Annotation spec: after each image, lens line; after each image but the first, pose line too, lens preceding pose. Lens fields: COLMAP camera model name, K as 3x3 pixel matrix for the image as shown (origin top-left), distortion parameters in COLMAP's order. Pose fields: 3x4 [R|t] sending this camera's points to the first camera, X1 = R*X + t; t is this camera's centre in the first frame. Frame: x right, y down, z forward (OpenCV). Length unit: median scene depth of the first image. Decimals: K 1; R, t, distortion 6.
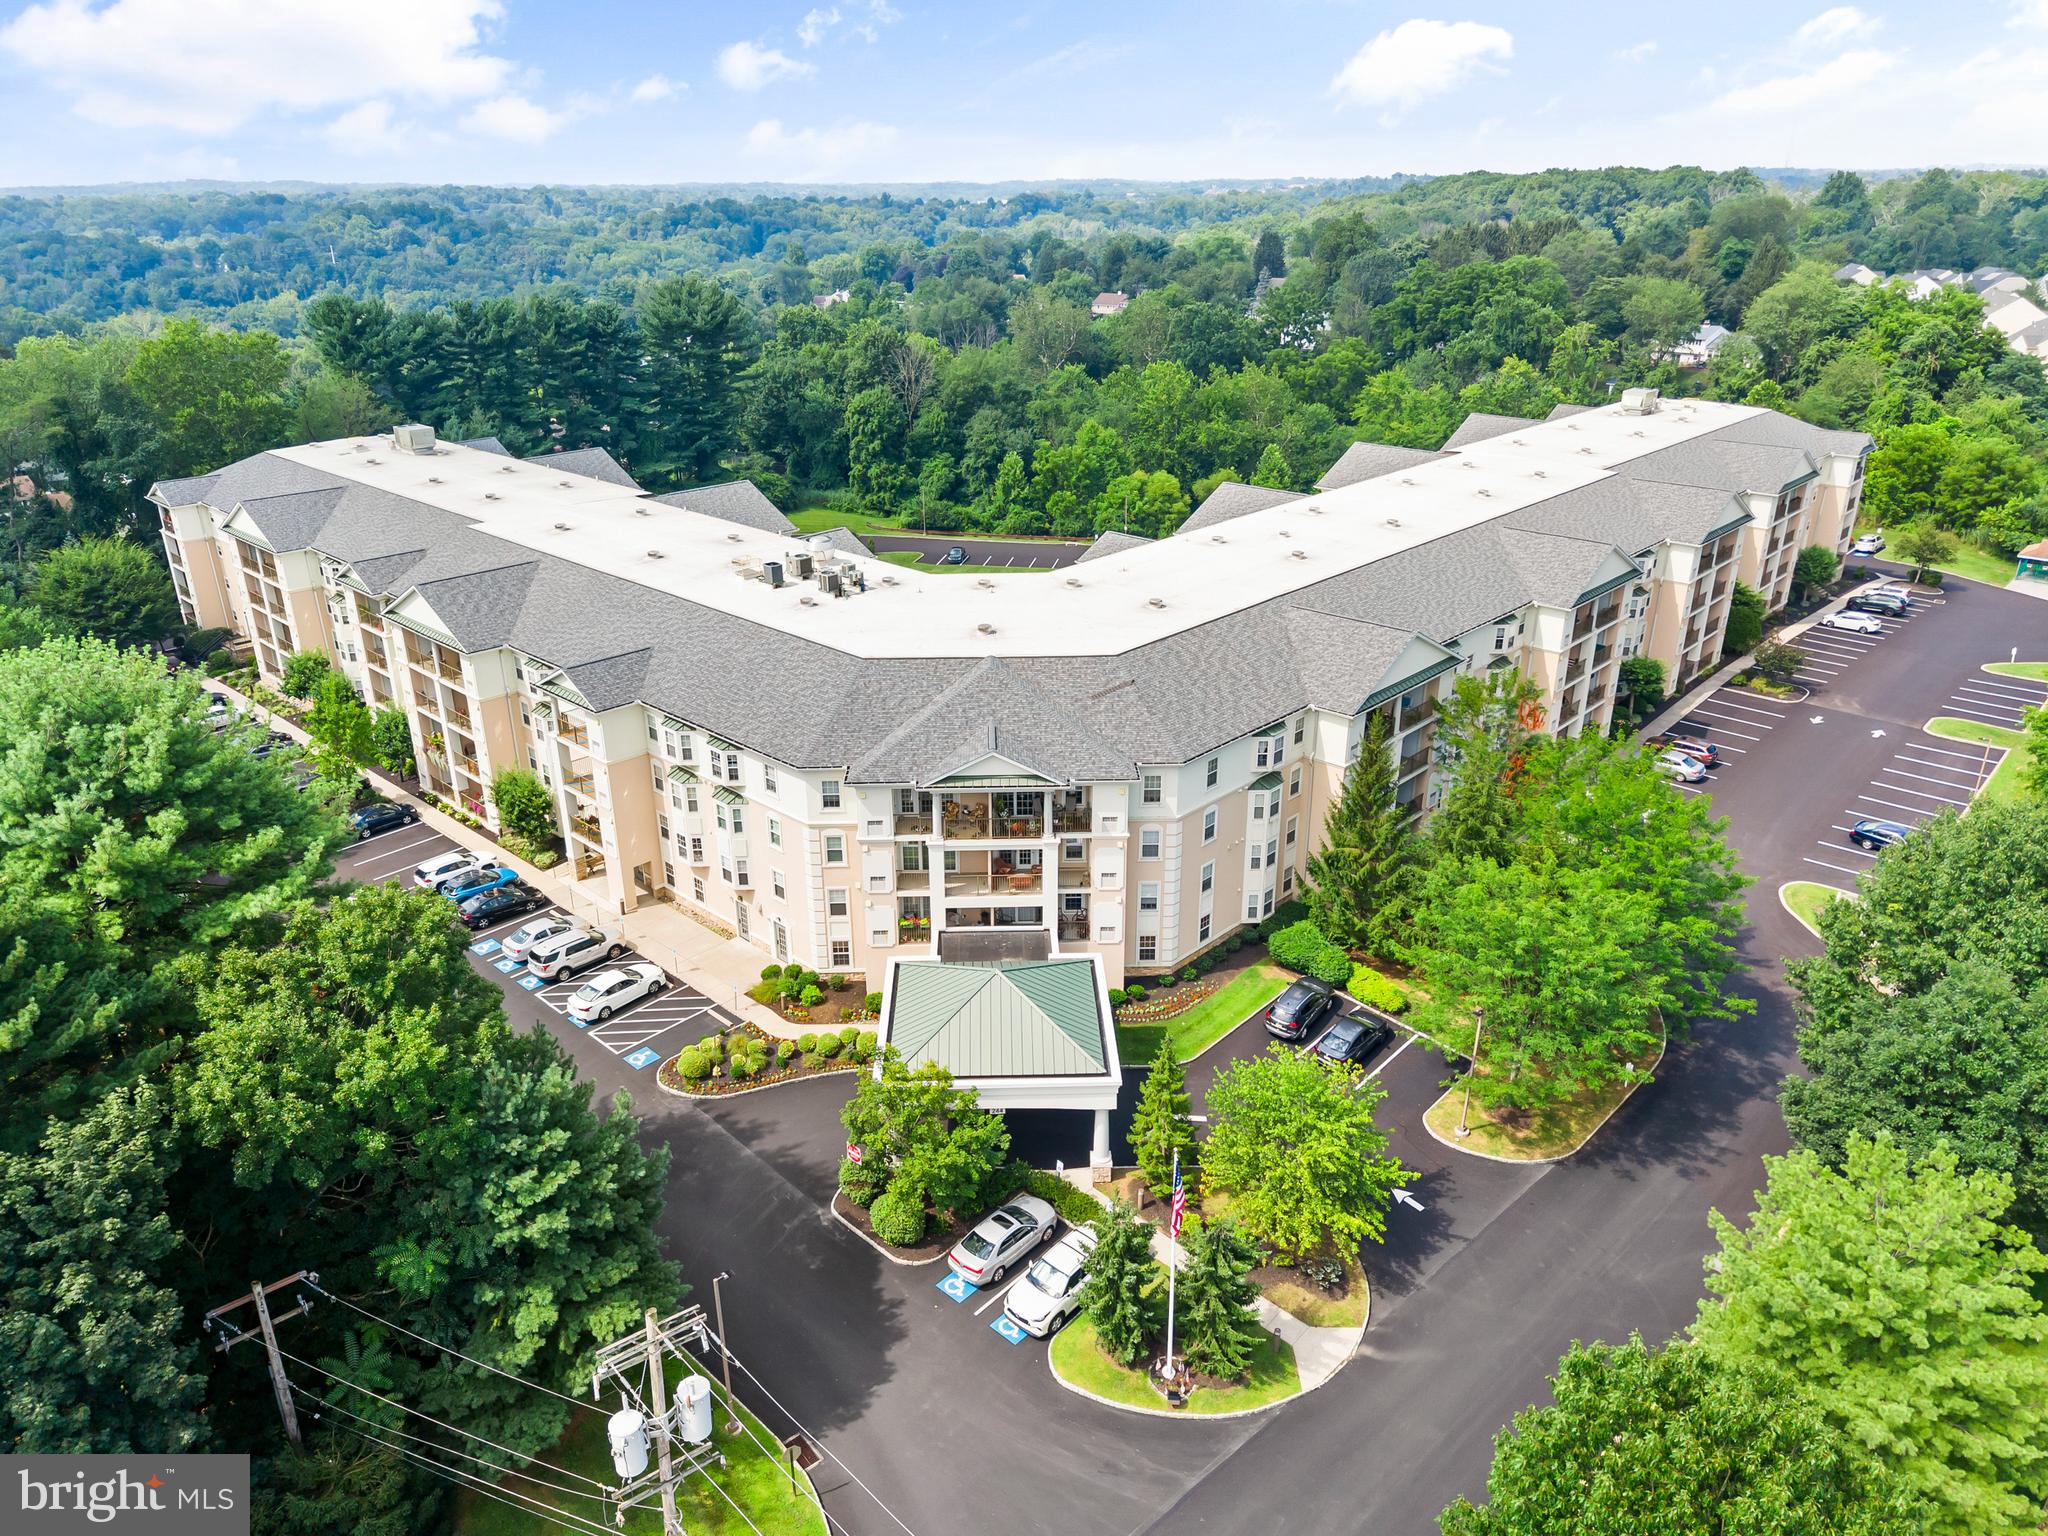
lens RADIAL K [[1394.7, 0, 1024.0], [0, 1394.7, 768.0], [0, 0, 1]] dist [0.005657, -0.003799]
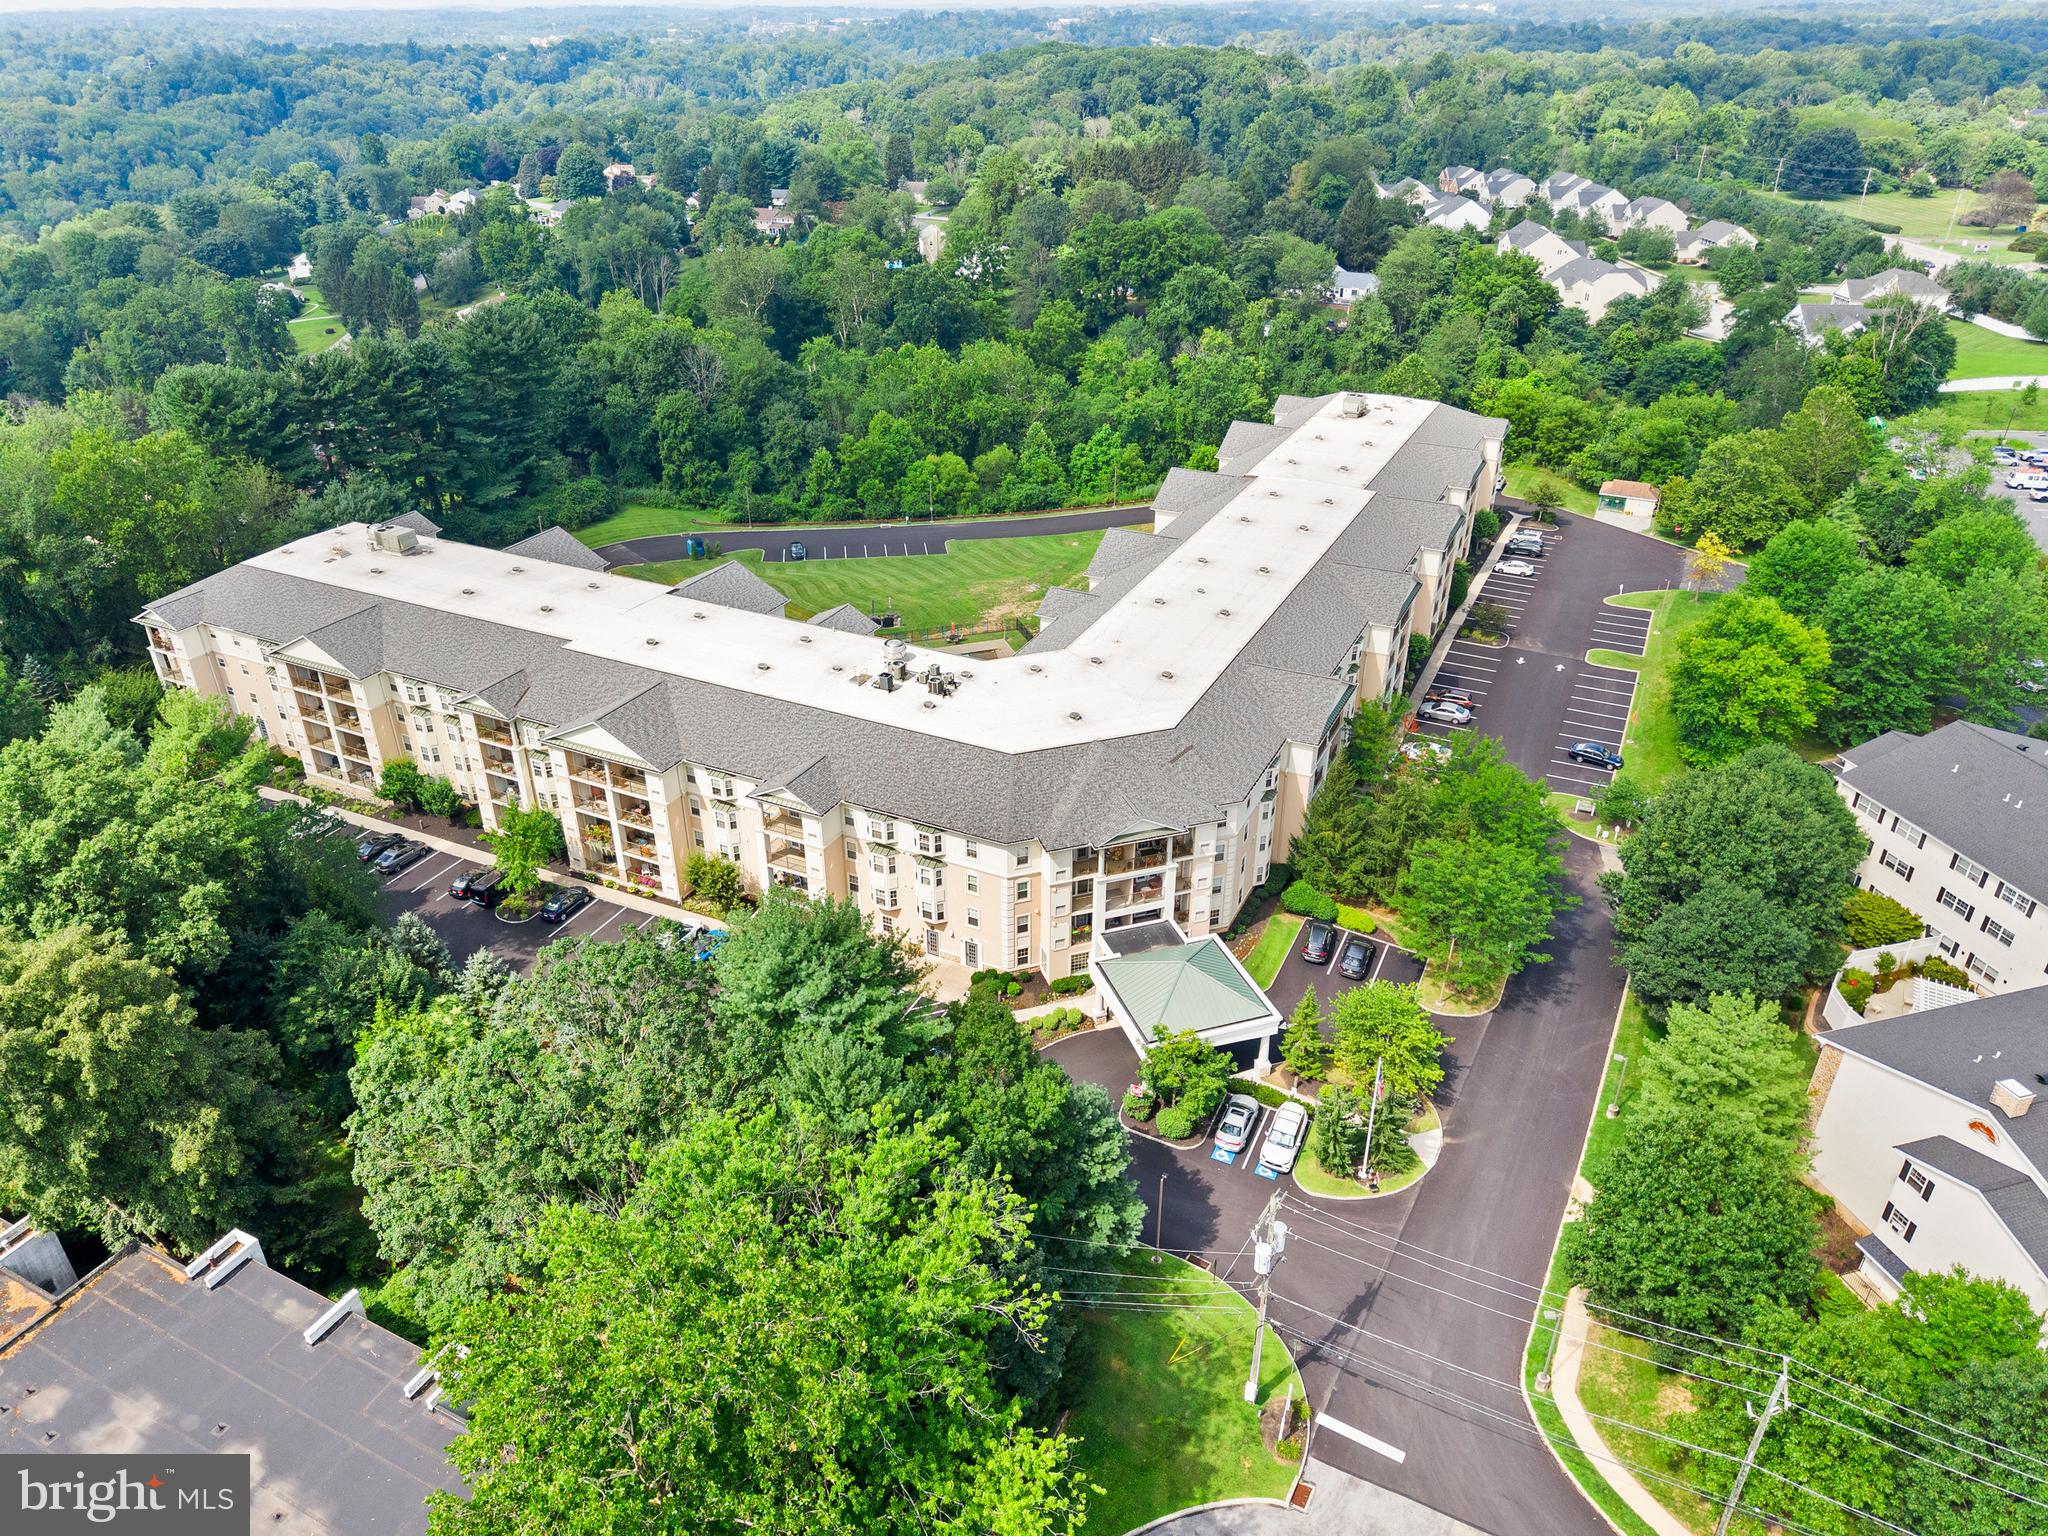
lens RADIAL K [[1386.3, 0, 1028.7], [0, 1386.3, 756.5], [0, 0, 1]] dist [0.037638, -0.063992]
pose [[0.952215, -0.140200, 0.271350, -0.461380], [0.111455, 0.986659, 0.118668, -0.231109], [-0.284367, -0.082755, 0.955137, -0.350447]]
